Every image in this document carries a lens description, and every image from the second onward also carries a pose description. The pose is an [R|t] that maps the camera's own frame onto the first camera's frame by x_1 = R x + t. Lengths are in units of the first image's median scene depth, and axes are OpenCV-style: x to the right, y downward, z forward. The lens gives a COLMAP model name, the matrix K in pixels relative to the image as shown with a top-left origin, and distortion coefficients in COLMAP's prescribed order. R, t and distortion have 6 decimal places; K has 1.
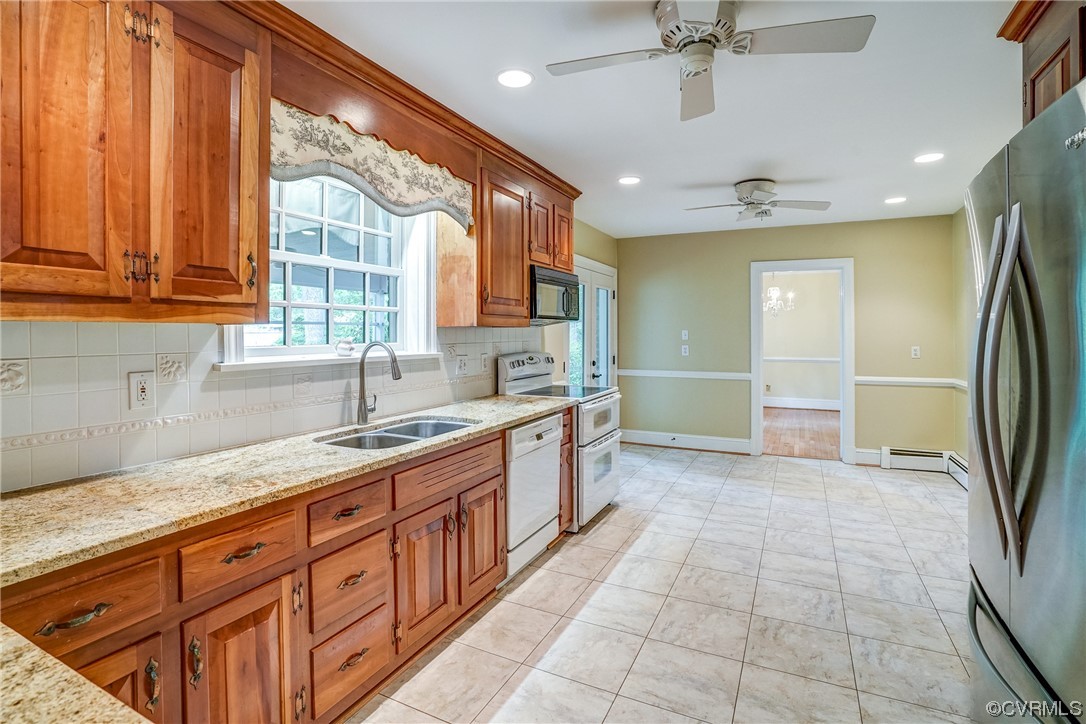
lens RADIAL K [[518.6, 0, 540.8], [0, 518.6, 326.5], [0, 0, 1]] dist [-0.066468, 0.023959]
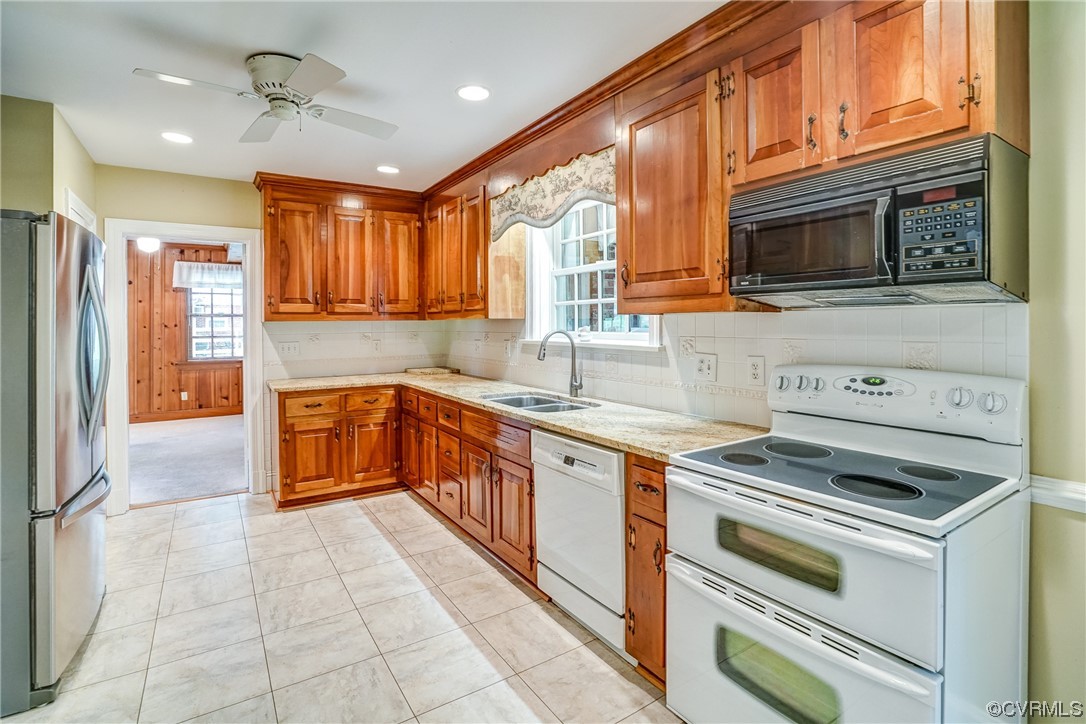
lens RADIAL K [[518.6, 0, 540.8], [0, 518.6, 326.5], [0, 0, 1]] dist [-0.066468, 0.023959]
pose [[-0.504343, 0.005809, -0.863484, 0.827029], [0.012359, 0.999924, -0.000492, 0.021818], [0.863415, -0.010919, -0.504376, 1.671367]]
